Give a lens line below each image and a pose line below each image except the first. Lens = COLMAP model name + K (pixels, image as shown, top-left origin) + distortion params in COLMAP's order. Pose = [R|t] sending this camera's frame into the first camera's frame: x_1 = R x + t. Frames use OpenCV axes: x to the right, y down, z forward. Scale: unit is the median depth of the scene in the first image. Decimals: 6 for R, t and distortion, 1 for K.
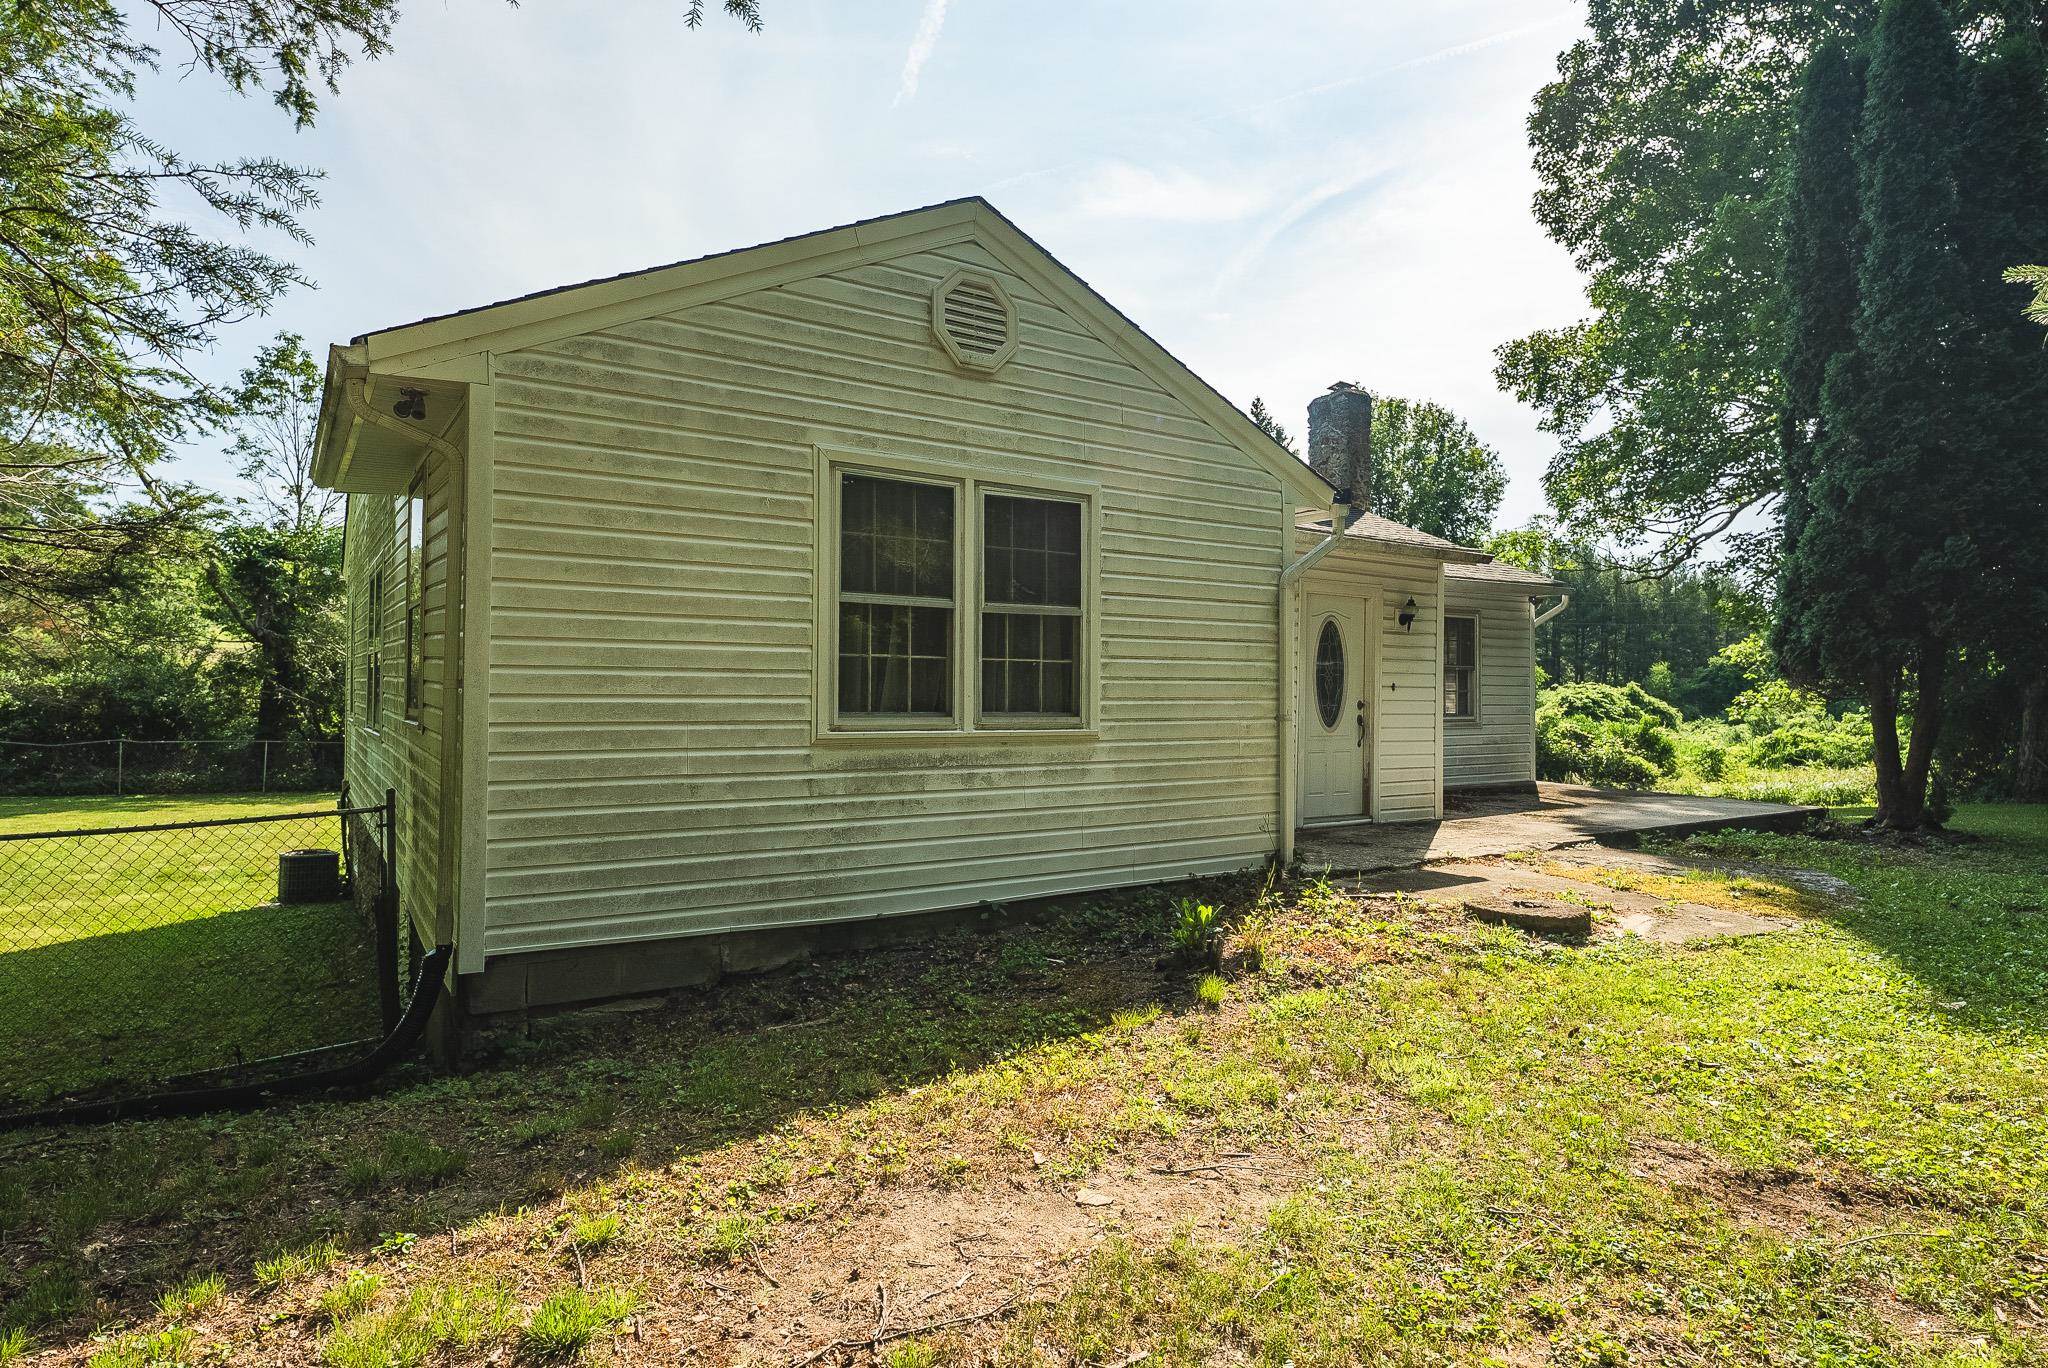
lens RADIAL K [[1138.3, 0, 1024.0], [0, 1138.3, 684.0], [0, 0, 1]] dist [-0.002837, -0.000111]
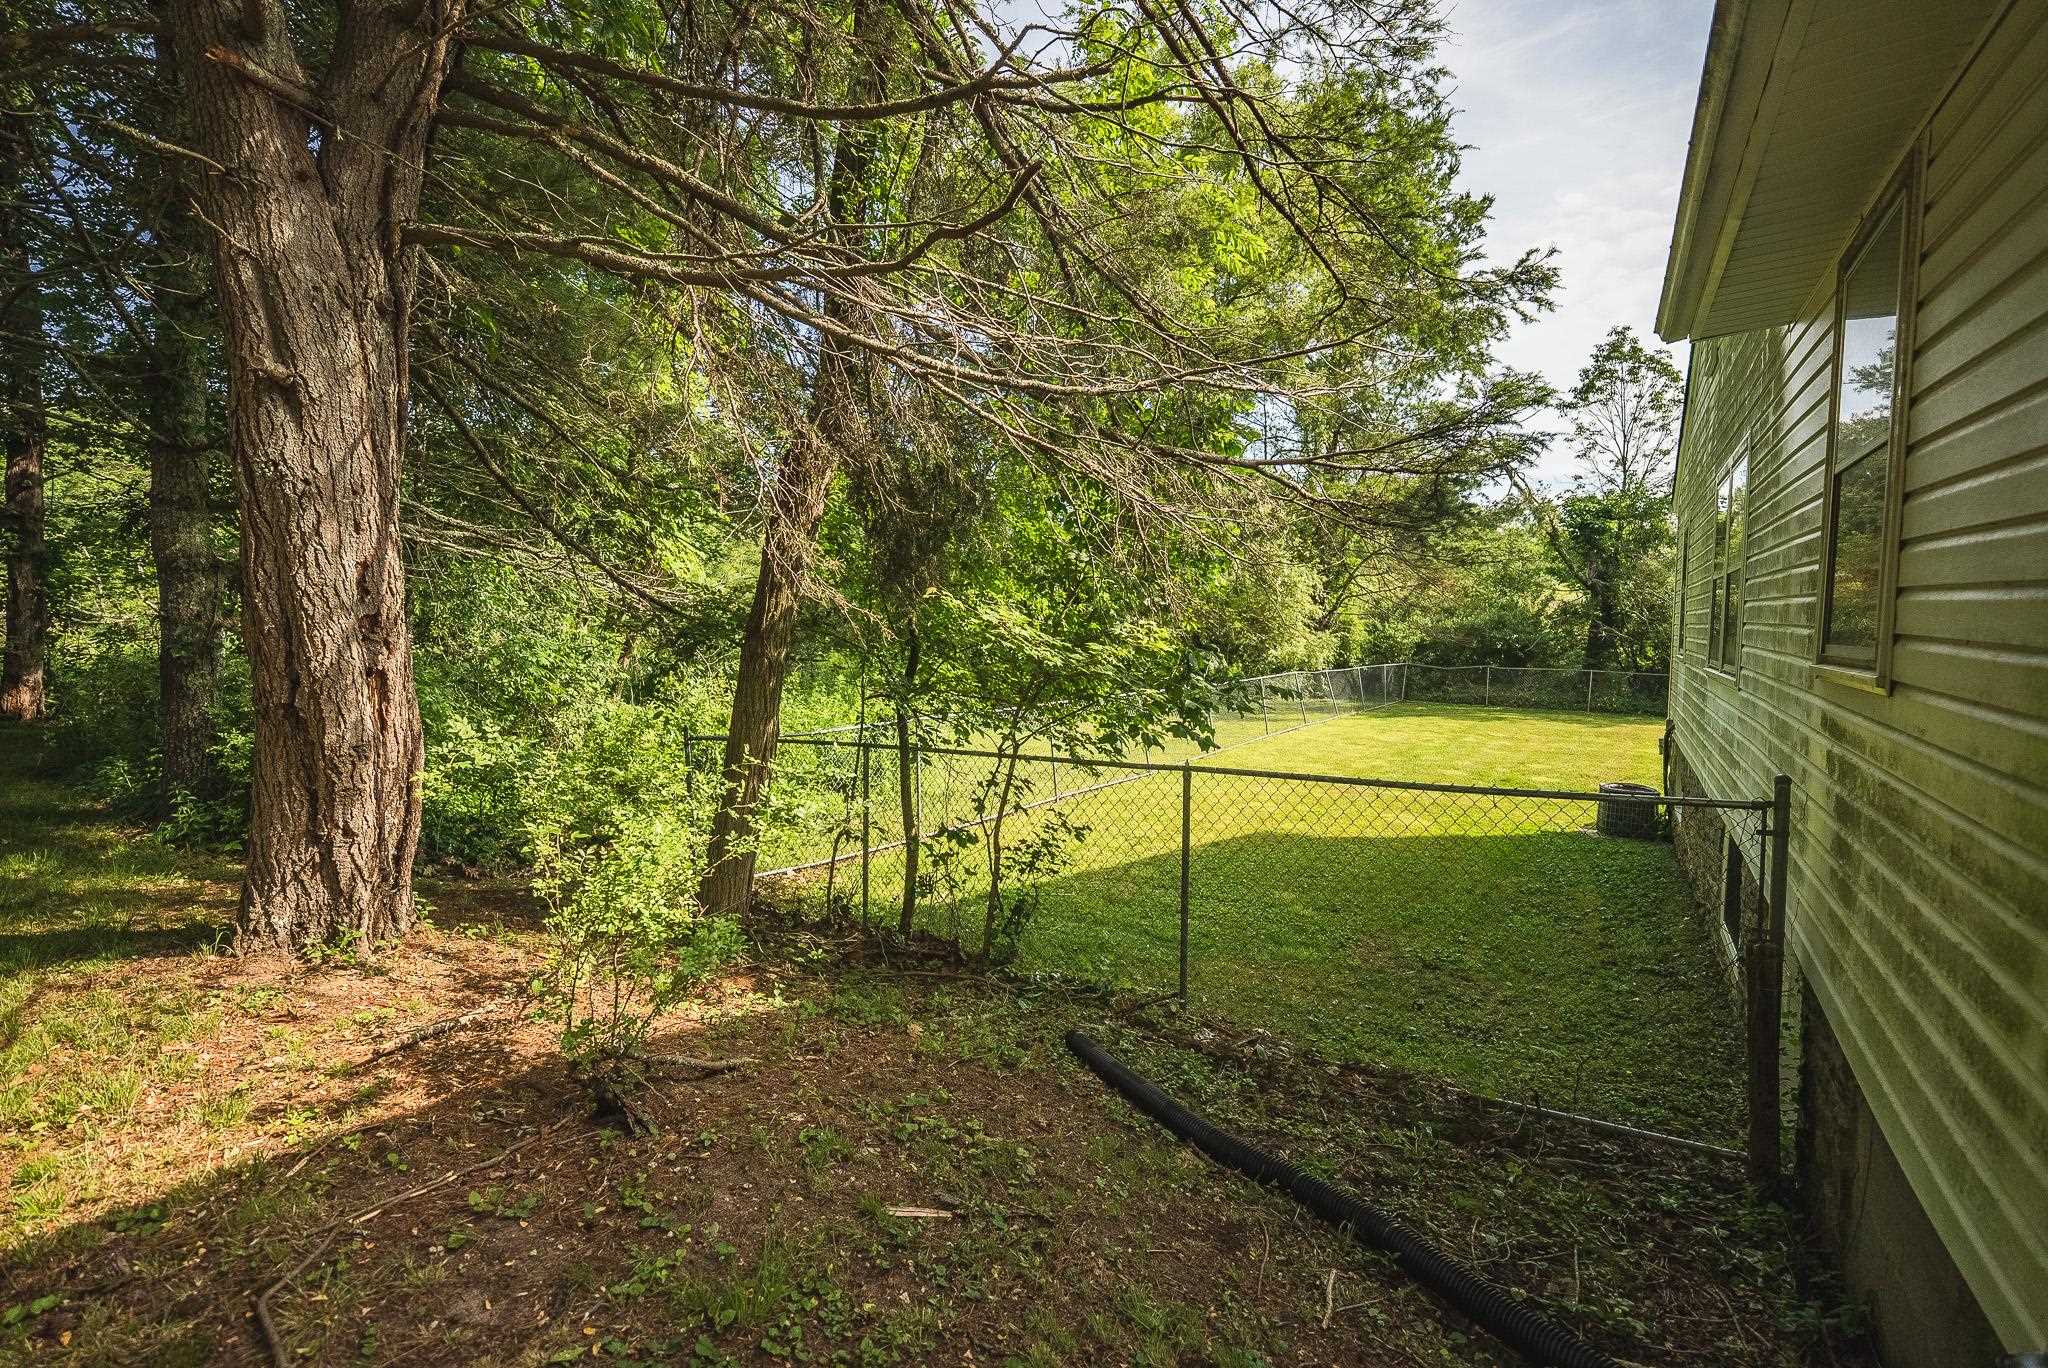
lens RADIAL K [[832.2, 0, 1037.5], [0, 832.2, 690.8], [0, 0, 1]] dist [-0.025155, -0.000032]
pose [[0.380103, 0.060298, -0.922977, -0.068122], [0.012543, 0.997445, 0.070328, 0.002205], [0.924859, -0.038309, 0.378376, 0.102545]]
